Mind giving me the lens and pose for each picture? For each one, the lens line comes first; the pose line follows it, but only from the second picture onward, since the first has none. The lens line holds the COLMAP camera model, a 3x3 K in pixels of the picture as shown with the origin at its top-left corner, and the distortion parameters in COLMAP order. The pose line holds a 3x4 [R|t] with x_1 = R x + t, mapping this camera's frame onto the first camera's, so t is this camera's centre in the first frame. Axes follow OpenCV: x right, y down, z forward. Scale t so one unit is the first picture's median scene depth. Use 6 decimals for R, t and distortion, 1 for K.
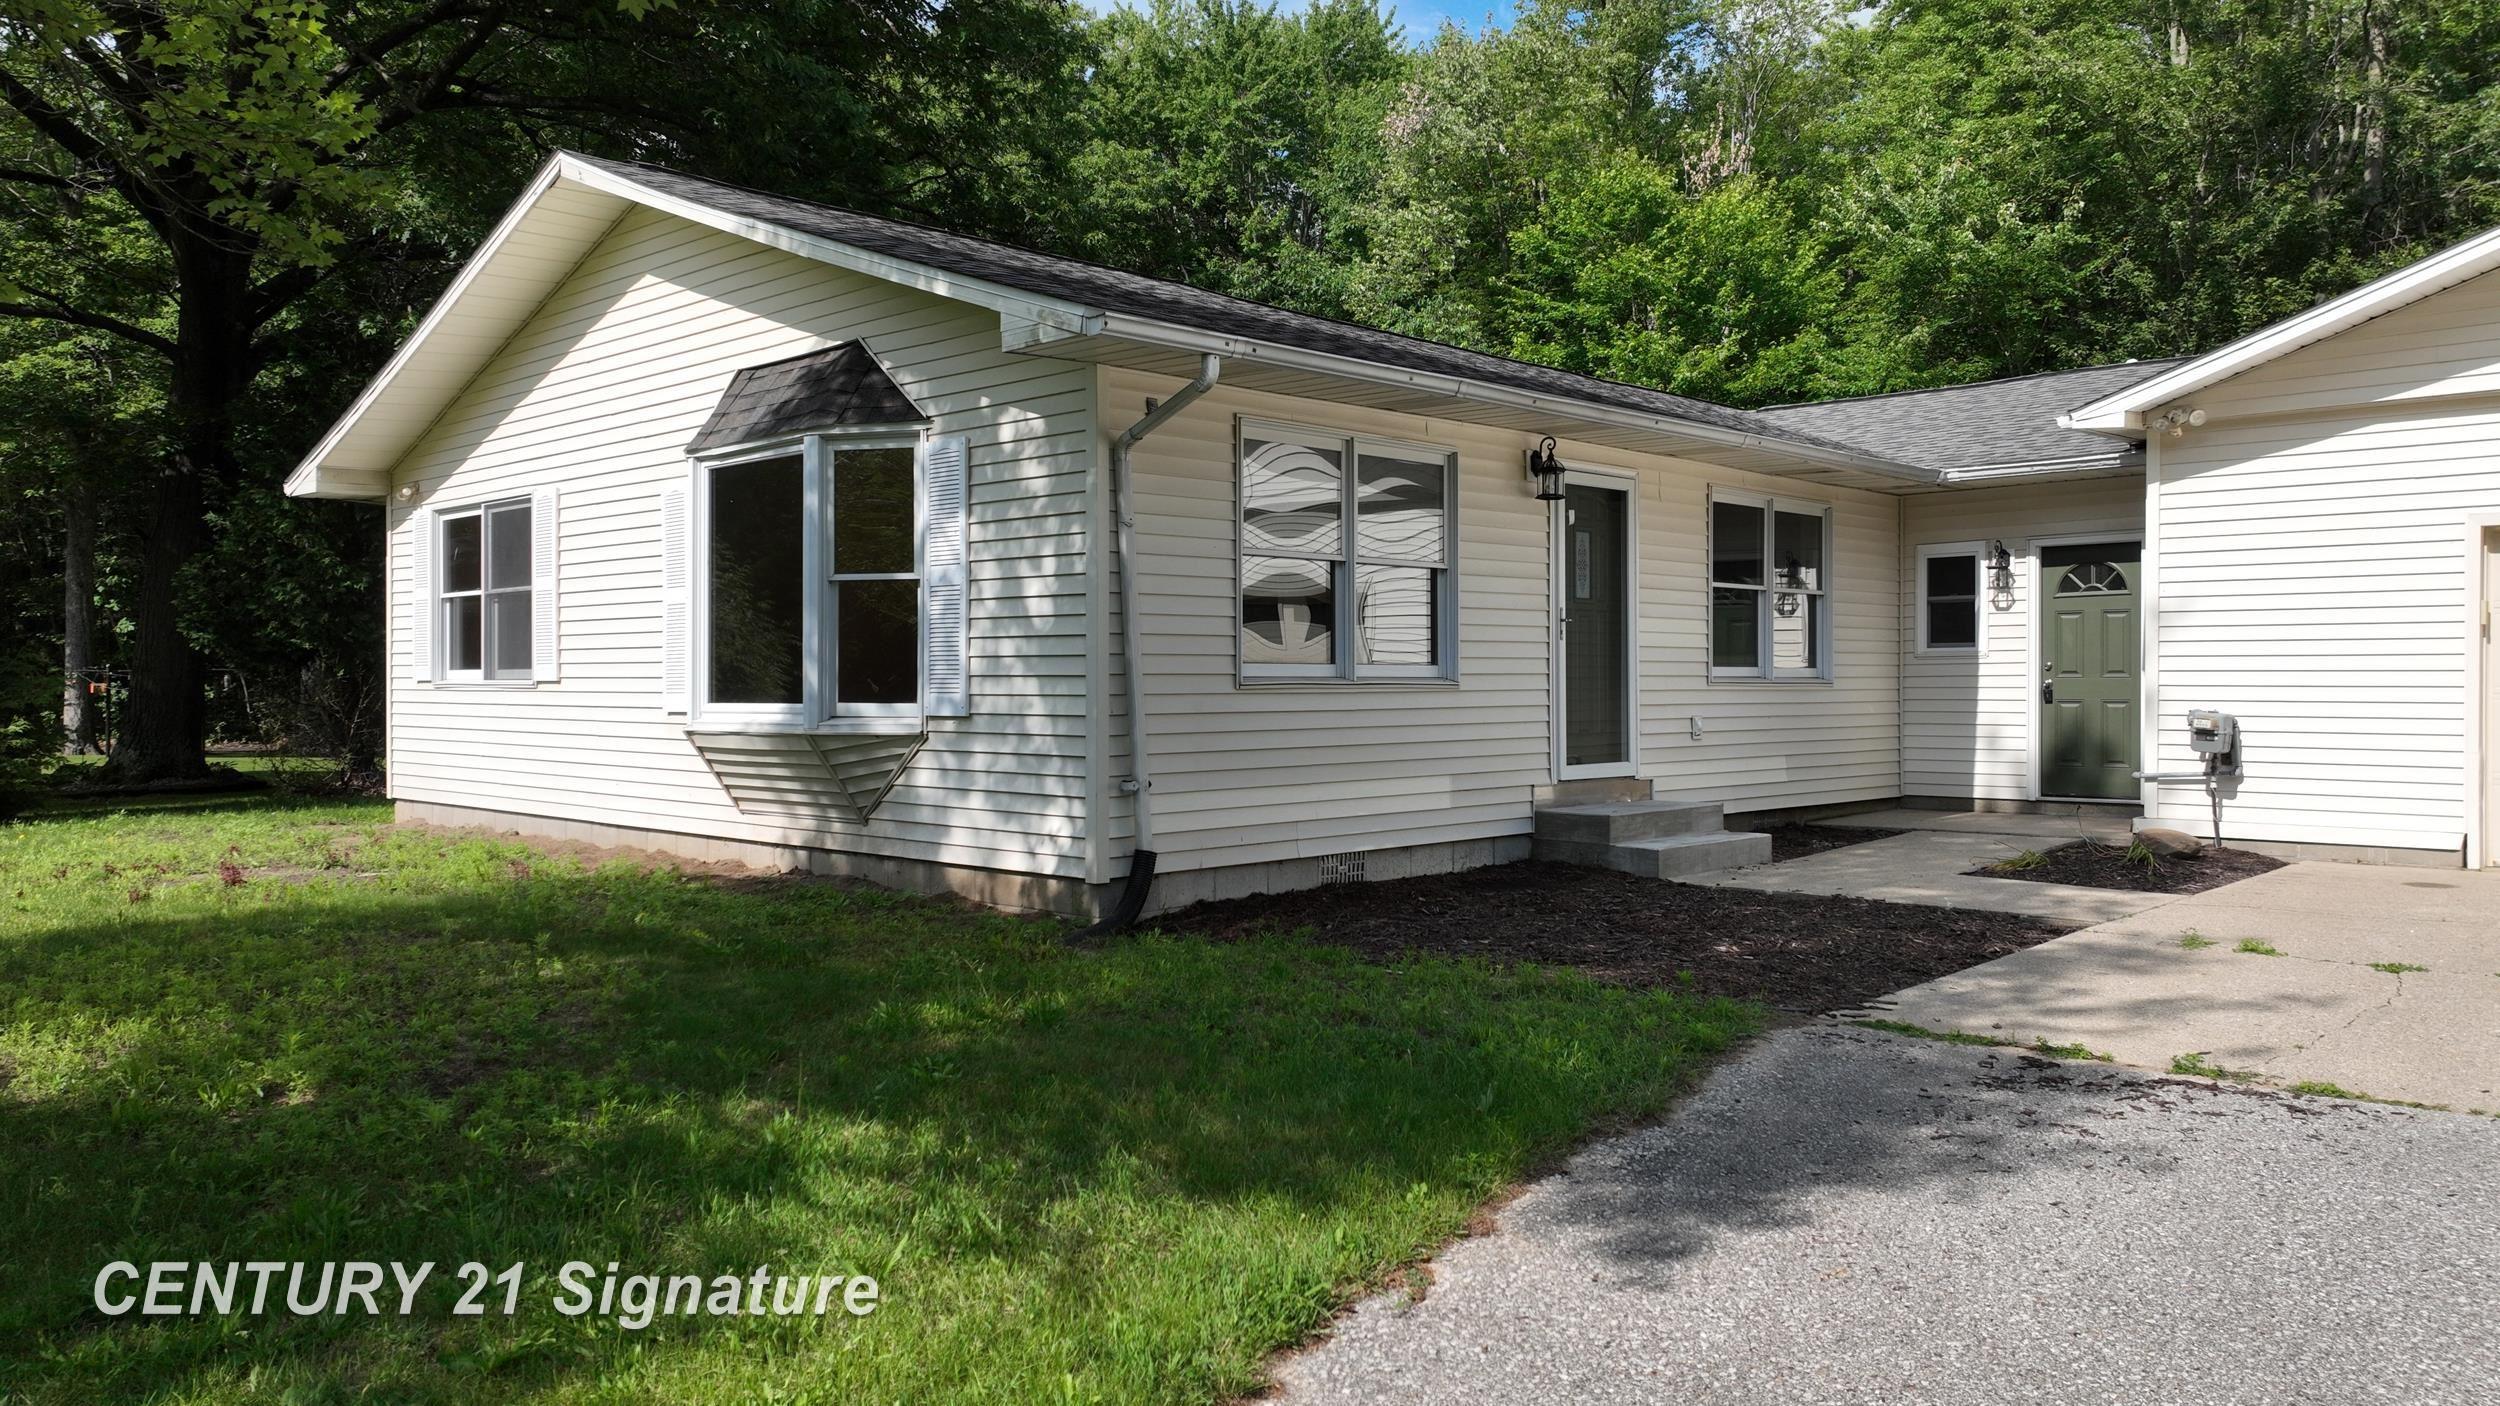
lens RADIAL K [[1796.0, 0, 1269.0], [0, 1796.0, 696.7], [0, 0, 1]] dist [0.010792, 0.006502]
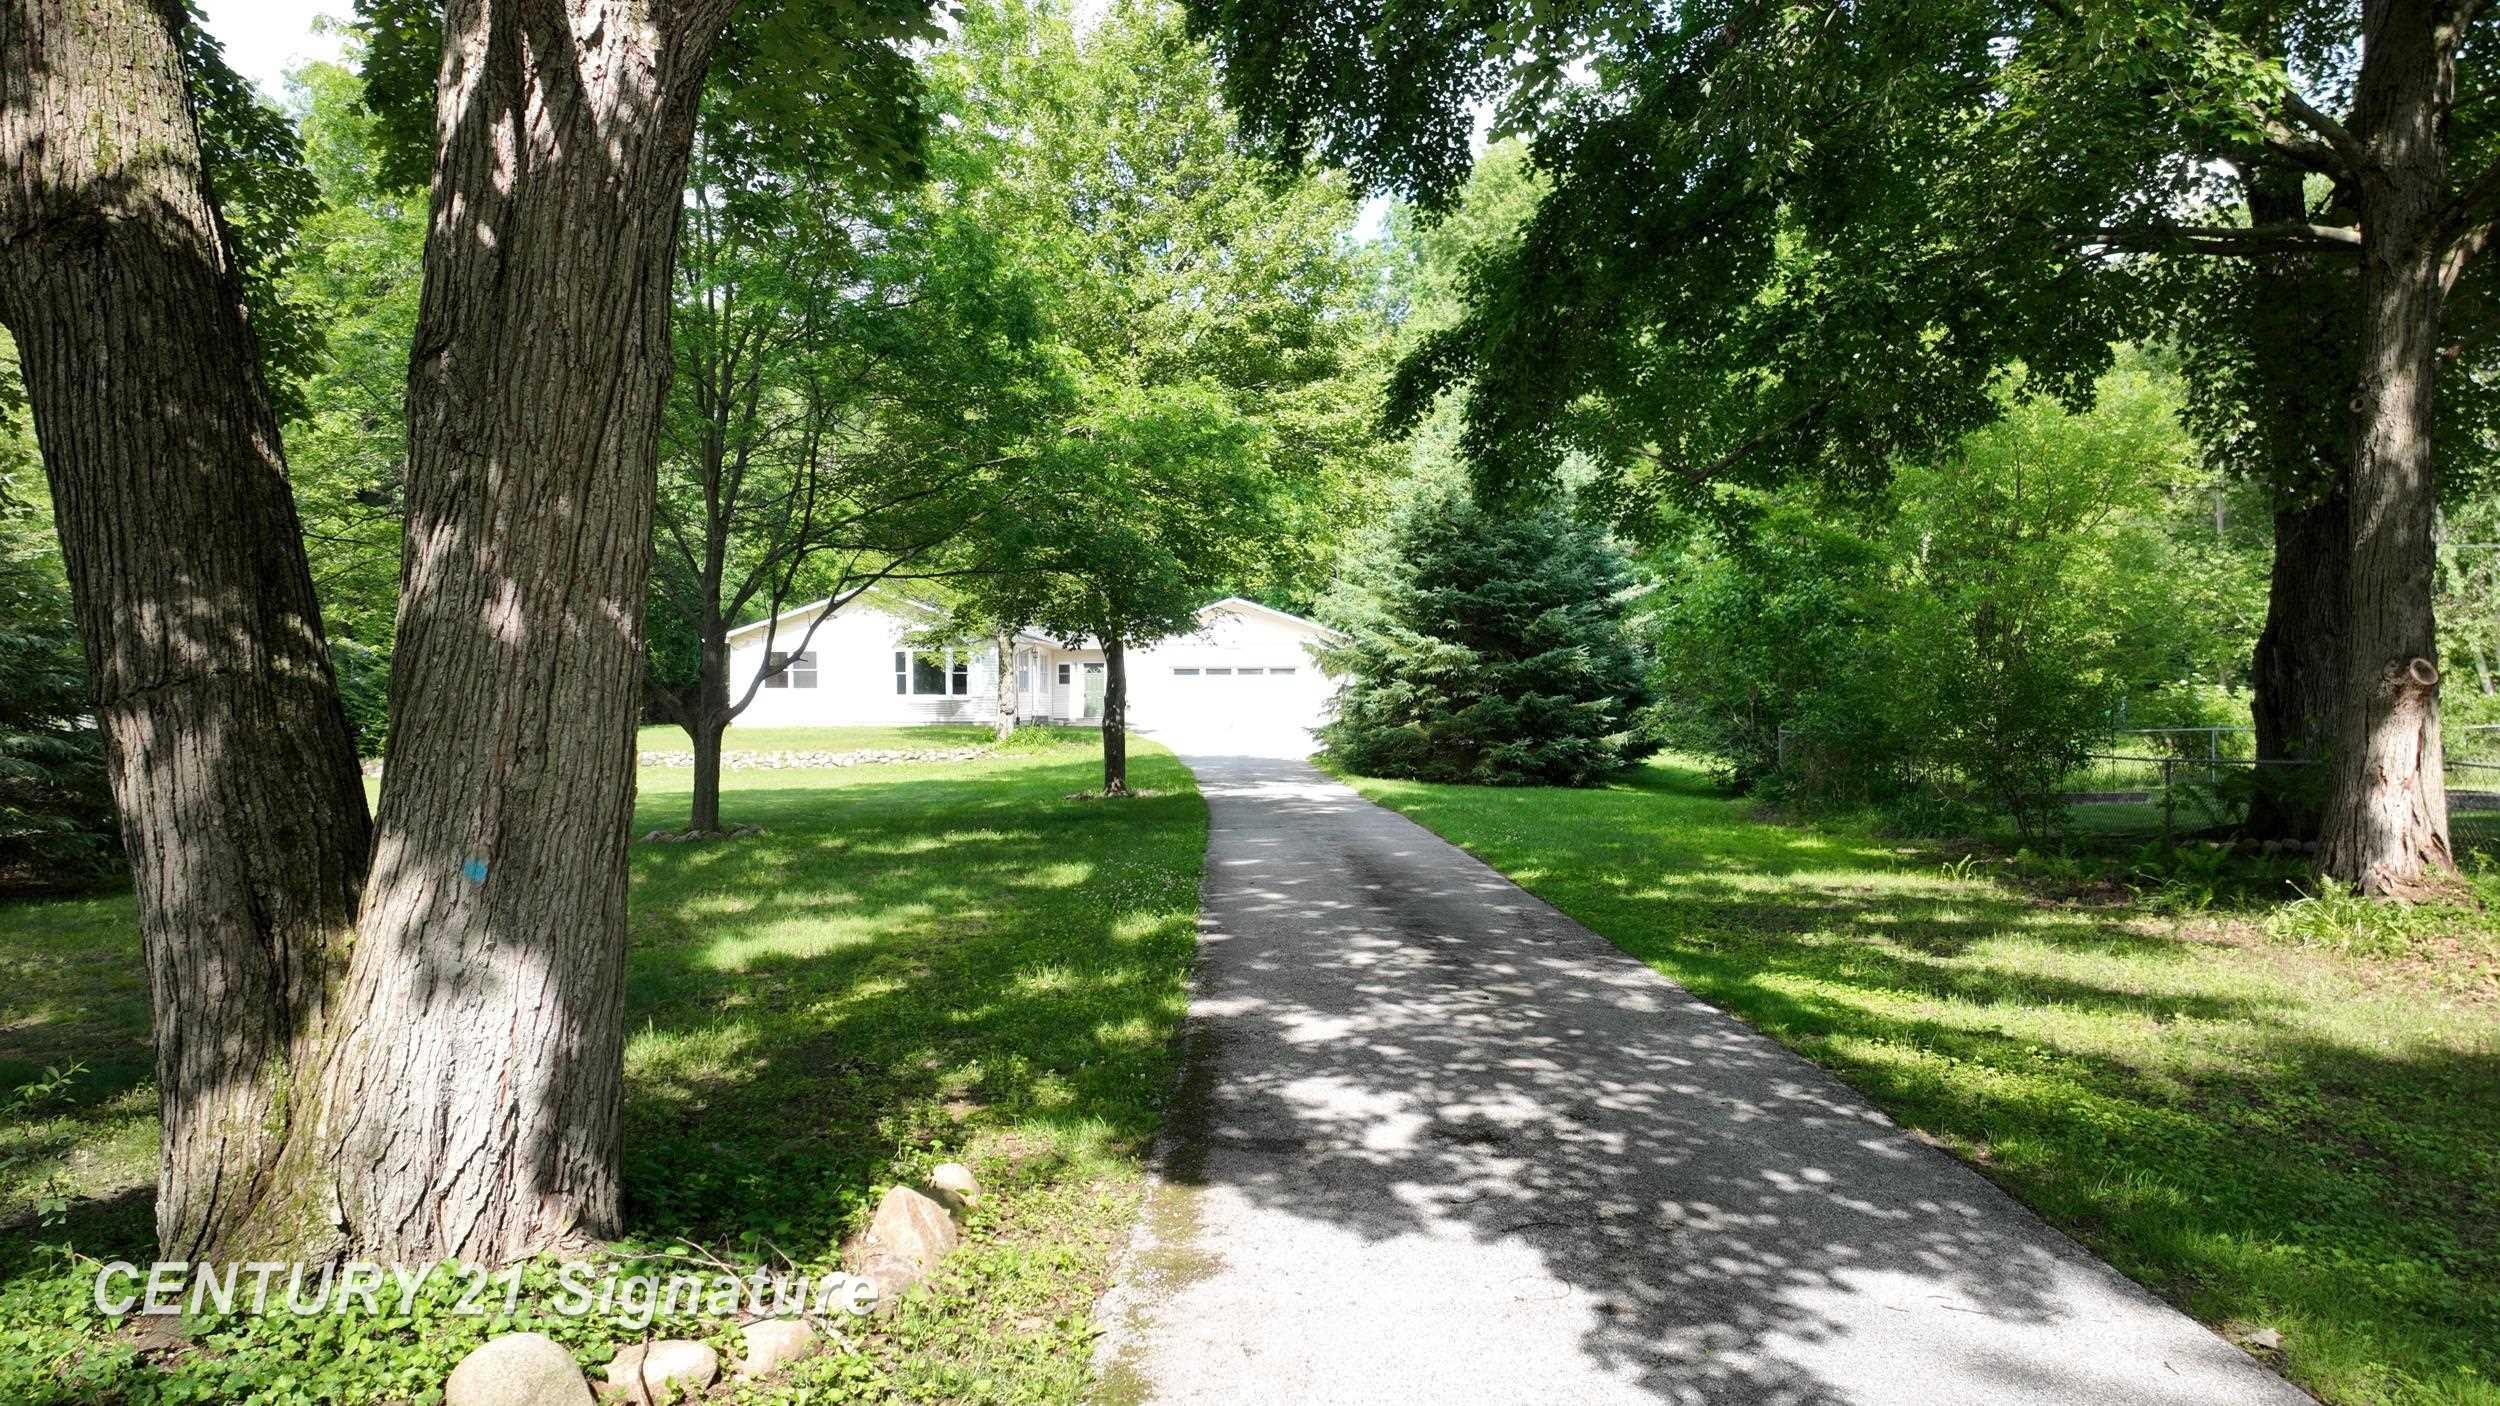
lens RADIAL K [[1779.2, 0, 1253.8], [0, 1779.2, 709.8], [0, 0, 1]] dist [0.001254, 0.022062]
pose [[0.737413, -0.004675, 0.675426, -3.085328], [0.006952, 0.999976, -0.000669, 0.056343], [-0.675407, 0.005189, 0.737427, -3.516974]]
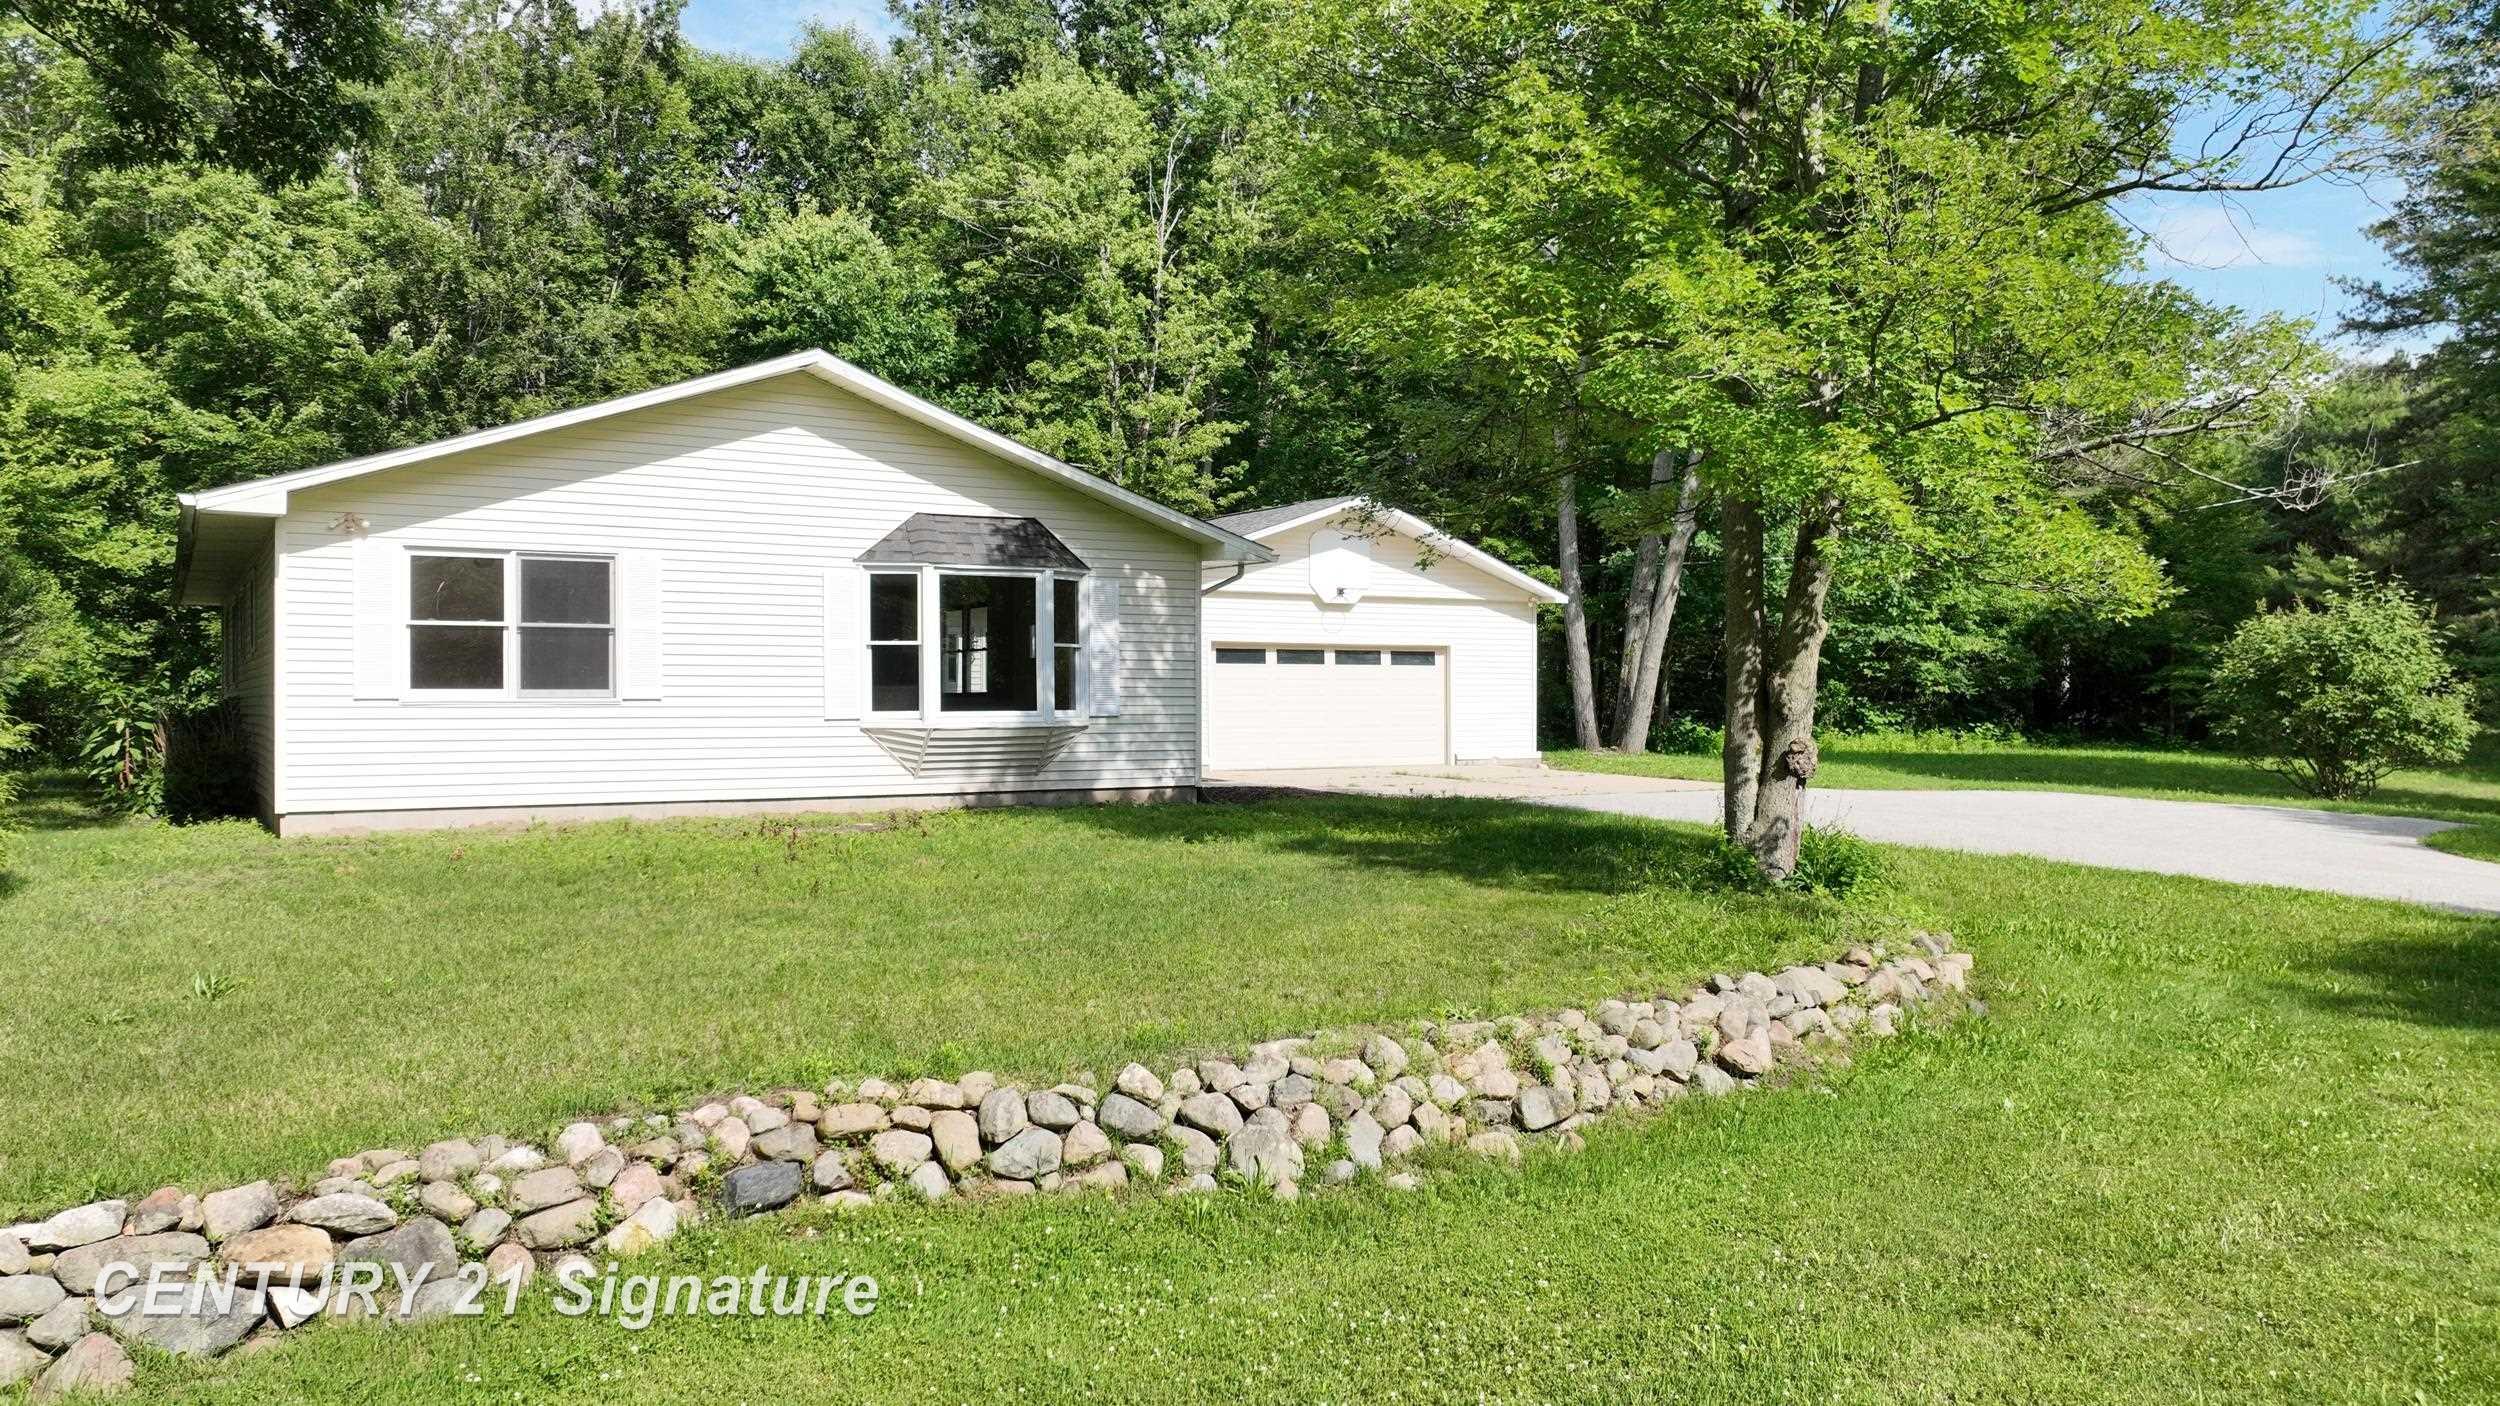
lens RADIAL K [[1796.0, 0, 1269.0], [0, 1796.0, 696.7], [0, 0, 1]] dist [0.010792, 0.006502]
pose [[0.250203, 0.002024, 0.968191, -1.860713], [0.009199, 0.999948, -0.004468, -0.000648], [-0.968150, 0.010024, 0.250171, 0.271325]]
